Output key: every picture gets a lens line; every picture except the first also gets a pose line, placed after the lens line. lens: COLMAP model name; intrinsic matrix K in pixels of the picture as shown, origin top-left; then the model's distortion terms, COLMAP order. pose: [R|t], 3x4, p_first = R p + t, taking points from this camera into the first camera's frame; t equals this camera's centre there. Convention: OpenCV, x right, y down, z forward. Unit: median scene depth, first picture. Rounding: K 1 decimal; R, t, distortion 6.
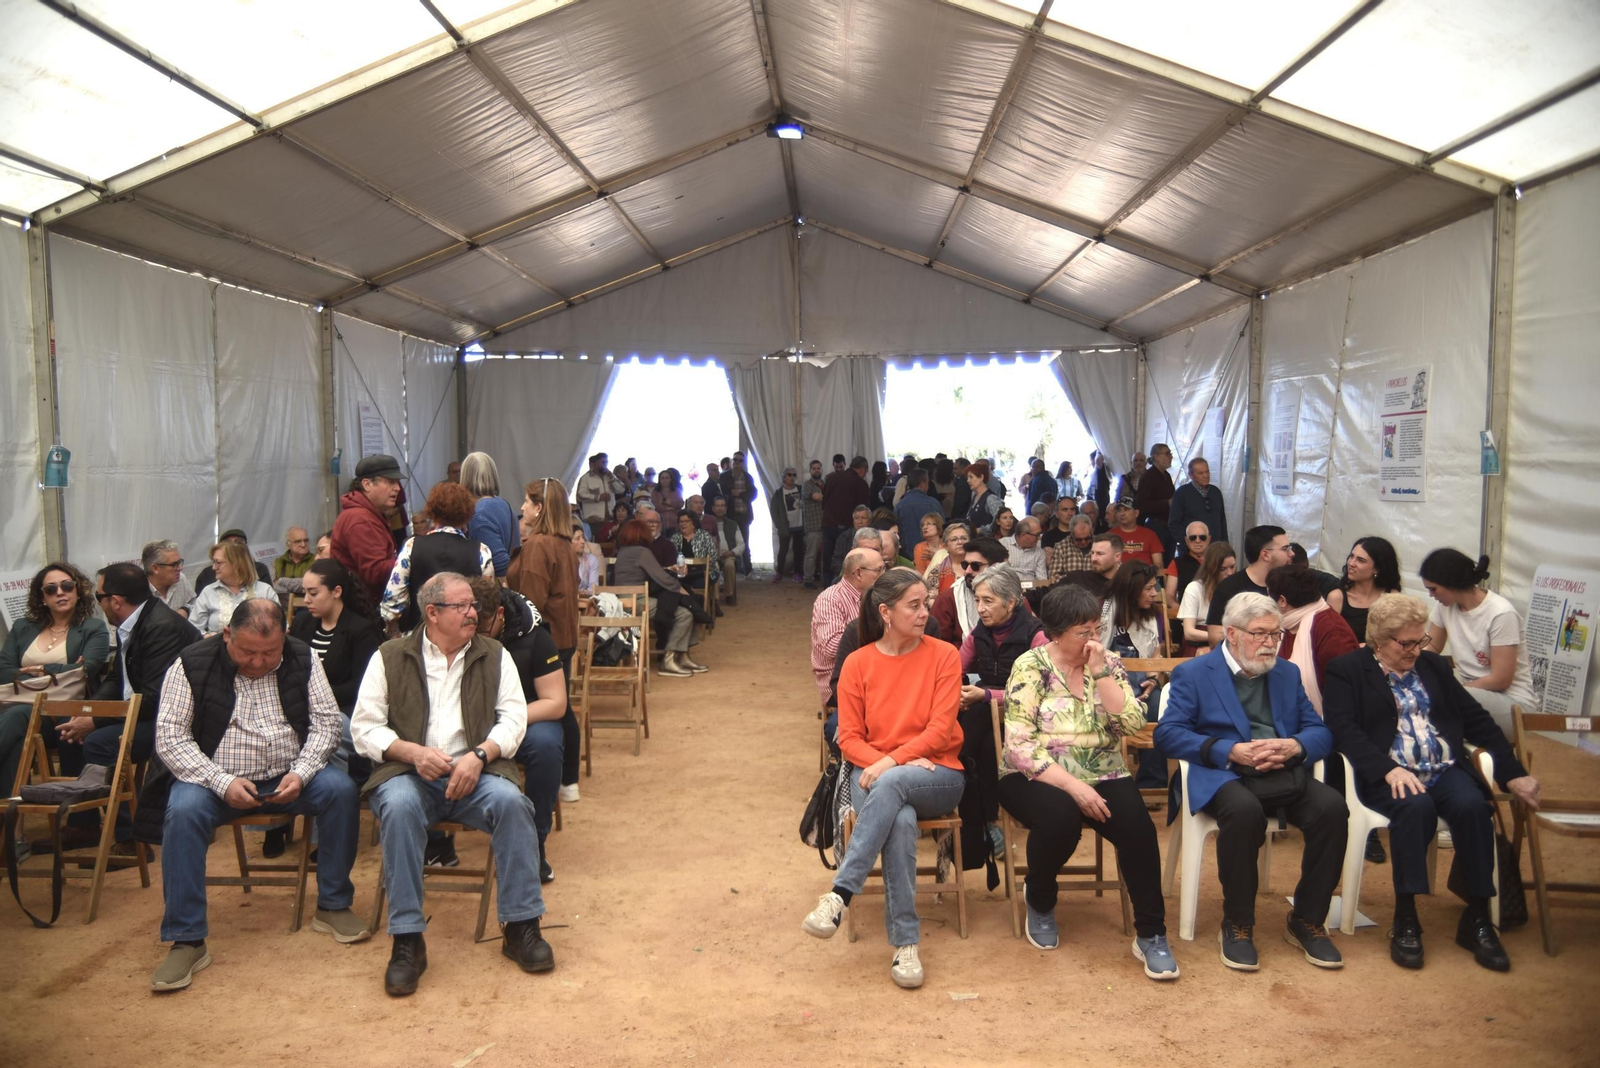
lens RADIAL K [[1286.8, 0, 800.0], [0, 1286.8, 534.0], [0, 0, 1]] dist [-0.155391, 0.157253]
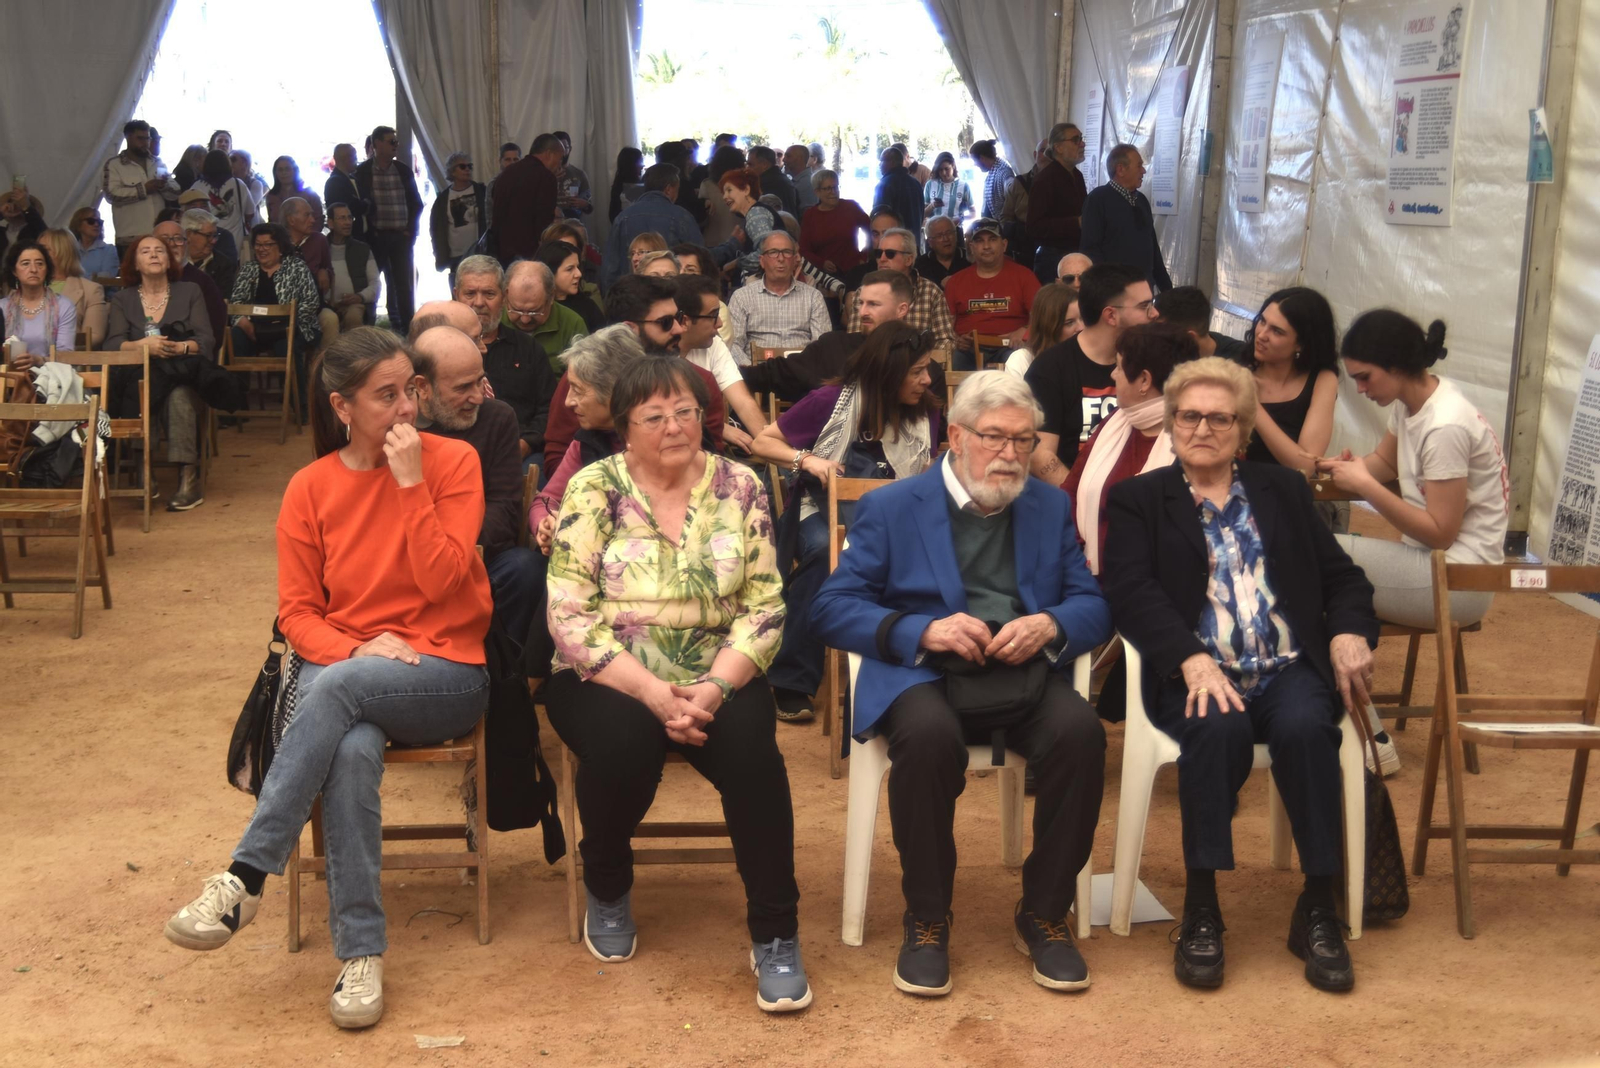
lens RADIAL K [[2097.0, 0, 800.0], [0, 2097.0, 534.0], [0, 0, 1]] dist [-0.035643, 0.004339]
pose [[0.994406, 0.000406, 0.105625, 0.128017], [-0.013591, 0.992171, 0.124142, 0.001237], [-0.104747, -0.124883, 0.986627, 0.022038]]
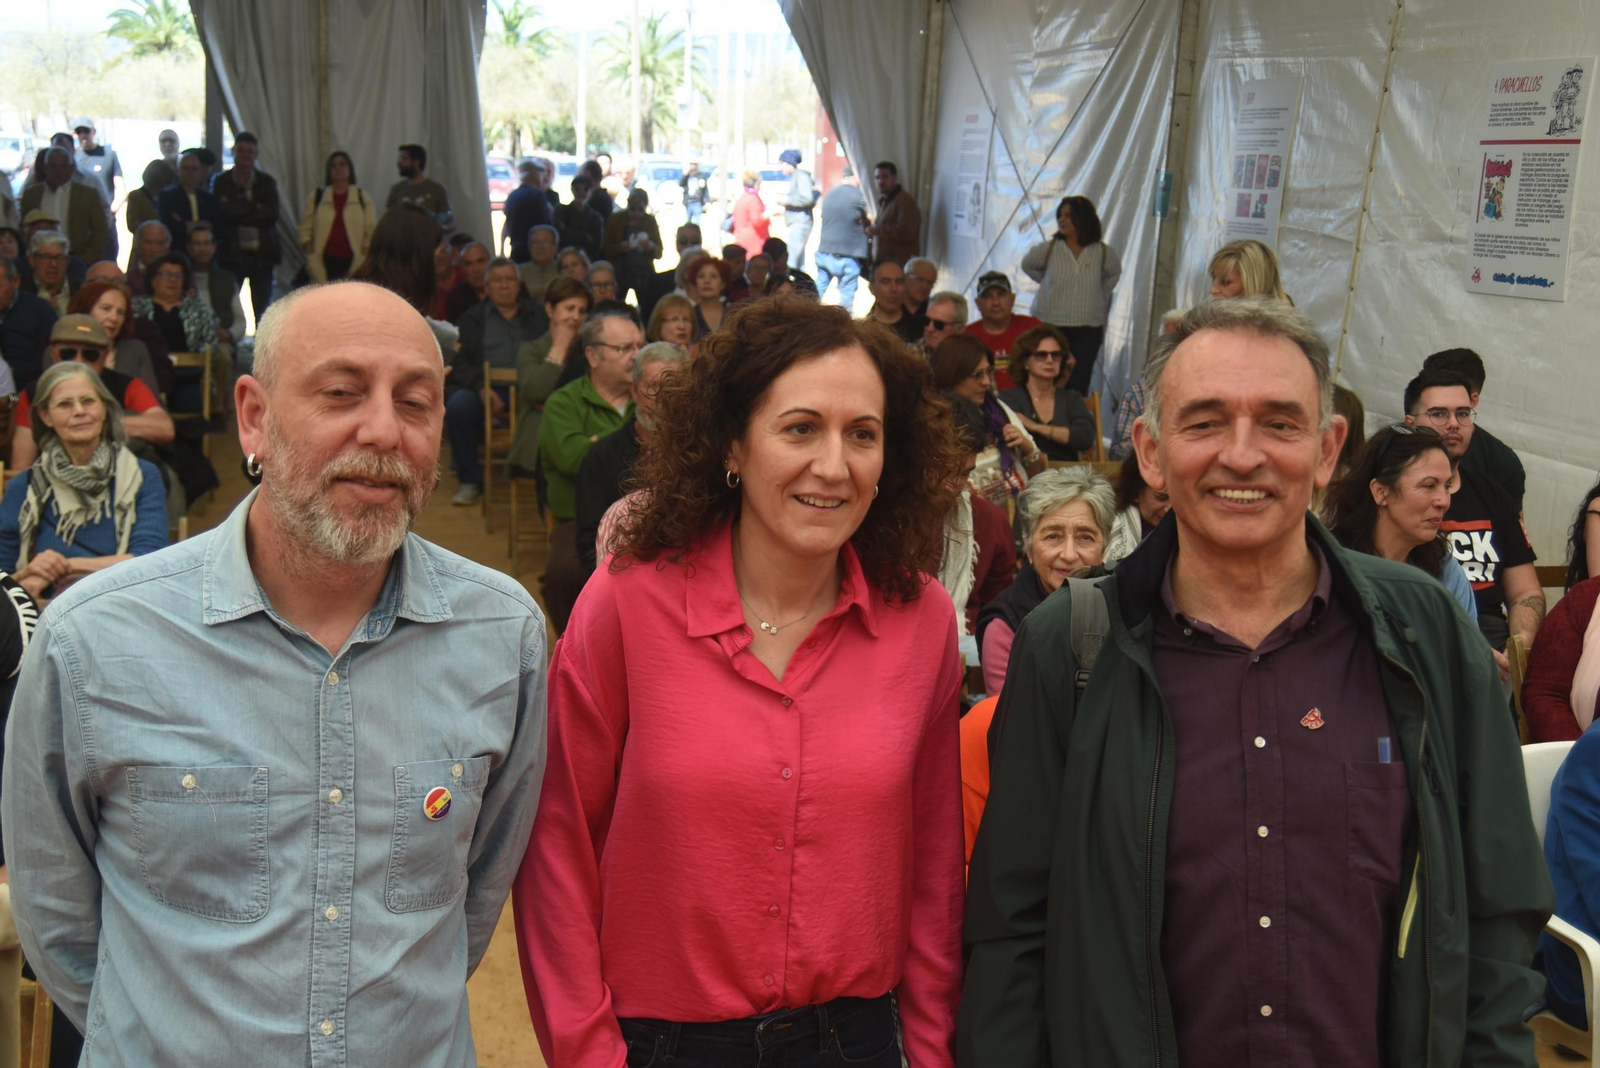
lens RADIAL K [[2097.0, 0, 800.0], [0, 2097.0, 534.0], [0, 0, 1]] dist [-0.035643, 0.004339]
pose [[0.964443, -0.002471, 0.264281, -0.139948], [-0.031627, 0.991692, 0.124689, -0.045737], [-0.262393, -0.128614, 0.956352, 0.271781]]
